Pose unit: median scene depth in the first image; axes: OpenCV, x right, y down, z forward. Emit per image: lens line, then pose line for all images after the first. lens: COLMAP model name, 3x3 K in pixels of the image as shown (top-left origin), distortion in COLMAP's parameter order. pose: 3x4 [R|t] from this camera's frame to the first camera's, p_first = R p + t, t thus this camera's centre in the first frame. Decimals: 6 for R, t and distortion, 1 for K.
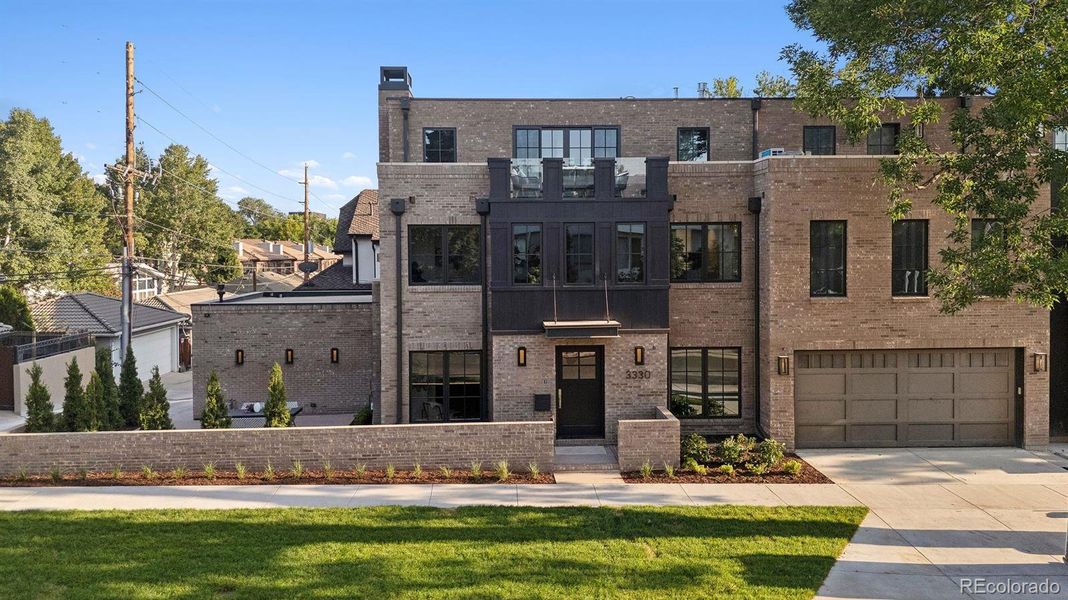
lens RADIAL K [[804.1, 0, 534.0], [0, 804.1, 300.0], [0, 0, 1]] dist [0.036044, -0.002927]
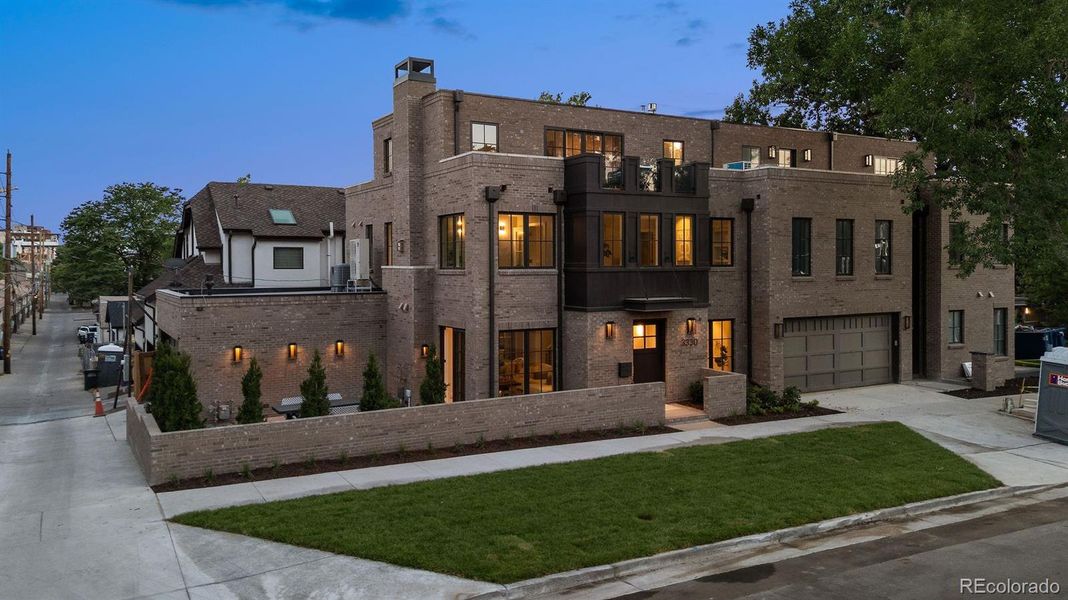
lens RADIAL K [[804.1, 0, 534.0], [0, 804.1, 300.0], [0, 0, 1]] dist [0.036044, -0.002927]
pose [[0.886700, -0.017676, 0.462007, -0.604151], [0.027780, 0.999500, -0.015075, 0.040479], [-0.461509, 0.026201, 0.886748, 0.041253]]
